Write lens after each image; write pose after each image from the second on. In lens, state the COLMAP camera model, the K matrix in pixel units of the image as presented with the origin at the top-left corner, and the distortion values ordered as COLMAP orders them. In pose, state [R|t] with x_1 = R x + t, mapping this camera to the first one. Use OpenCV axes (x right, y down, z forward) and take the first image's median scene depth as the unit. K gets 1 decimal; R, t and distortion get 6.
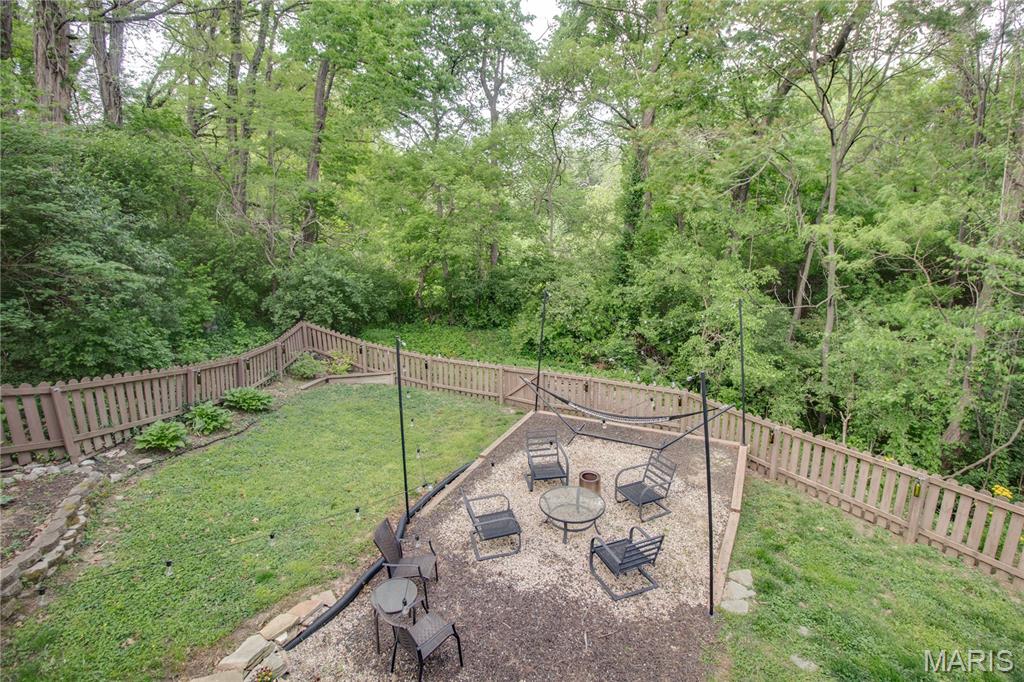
lens RADIAL K [[477.1, 0, 528.5], [0, 477.1, 335.5], [0, 0, 1]] dist [-0.001247, -0.012011]
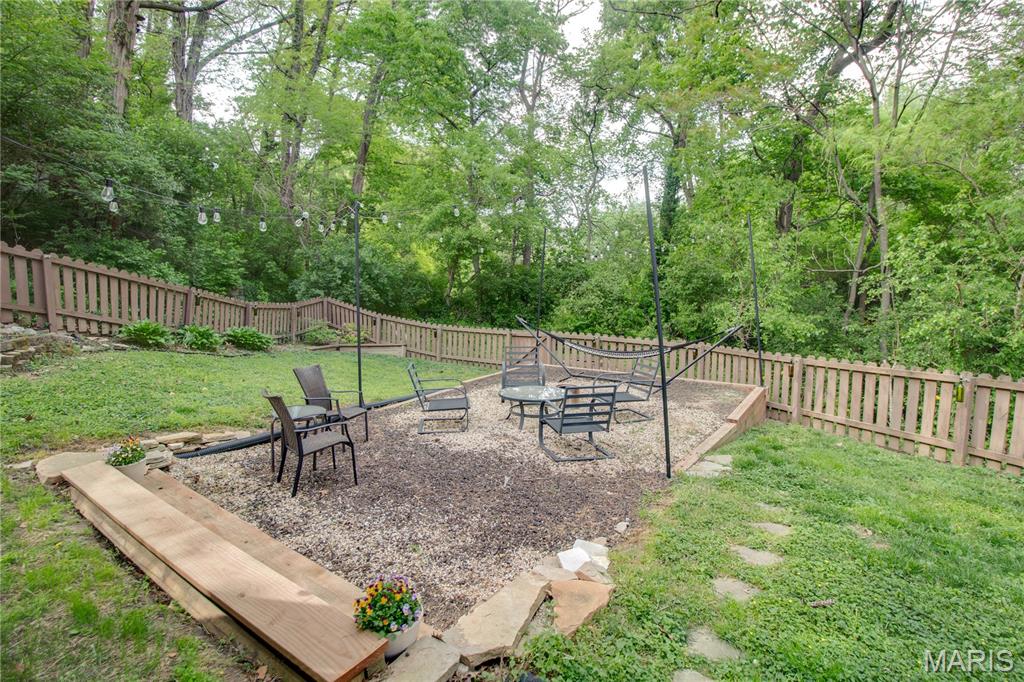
lens RADIAL K [[491.6, 0, 527.2], [0, 491.6, 325.7], [0, 0, 1]] dist [0.000012, -0.012534]
pose [[0.992103, 0.021057, -0.123647, 0.175673], [-0.038116, 0.989801, -0.137261, 0.329633], [0.119495, 0.140890, 0.982787, 0.070928]]
